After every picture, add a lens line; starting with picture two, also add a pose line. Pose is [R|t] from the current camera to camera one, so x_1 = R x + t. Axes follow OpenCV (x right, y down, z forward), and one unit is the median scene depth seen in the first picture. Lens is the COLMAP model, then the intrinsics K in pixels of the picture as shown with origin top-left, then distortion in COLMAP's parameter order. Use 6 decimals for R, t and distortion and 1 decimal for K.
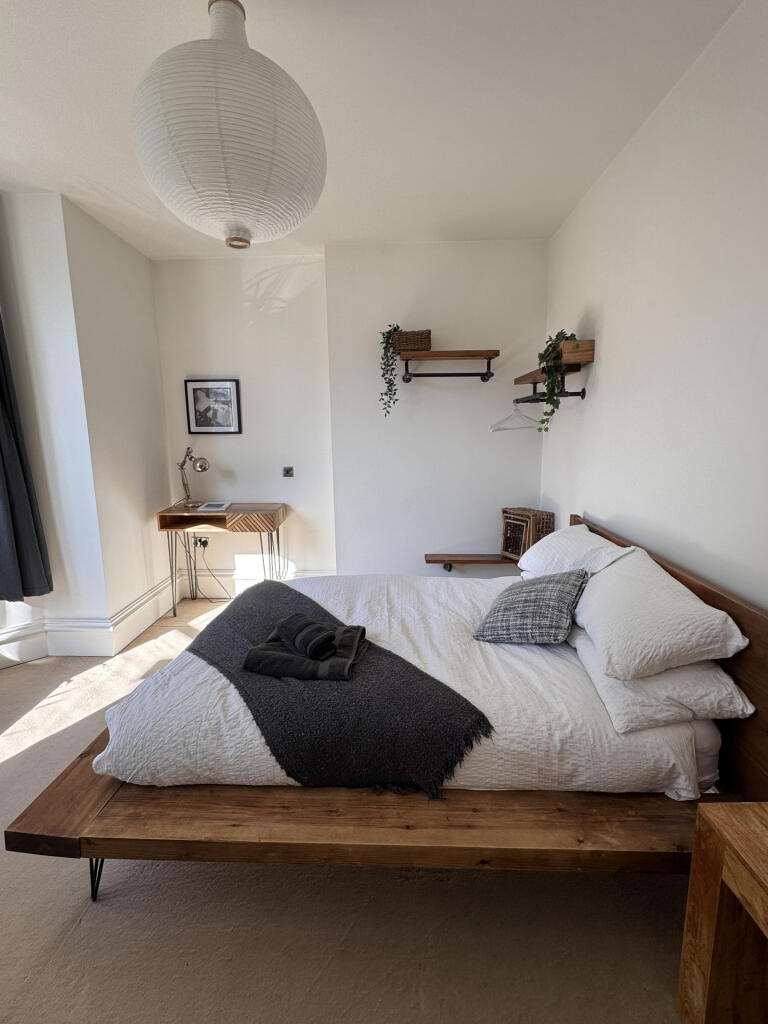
lens RADIAL K [[483.9, 0, 384.0], [0, 483.9, 512.0], [0, 0, 1]] dist [-0.002208, 0.000178]
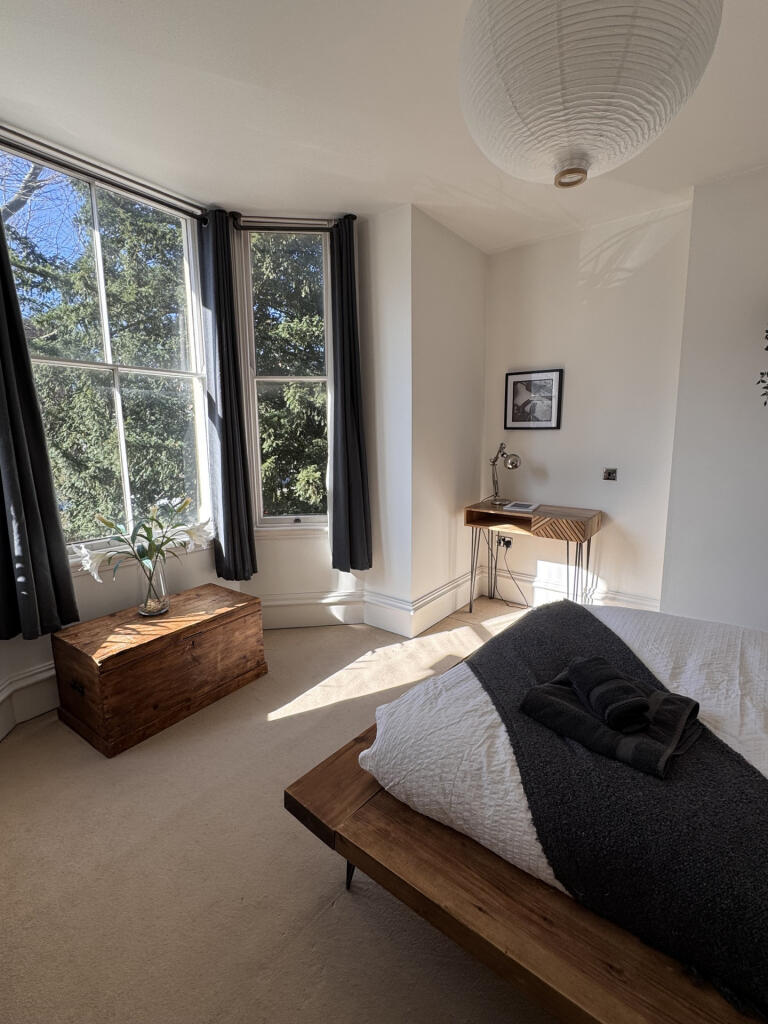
lens RADIAL K [[483.9, 0, 384.0], [0, 483.9, 512.0], [0, 0, 1]] dist [-0.002208, 0.000178]
pose [[0.802966, 0.103946, -0.586890, -0.015548], [-0.102025, 0.994113, 0.036483, -0.010099], [0.587227, 0.030583, 0.808844, 0.106307]]
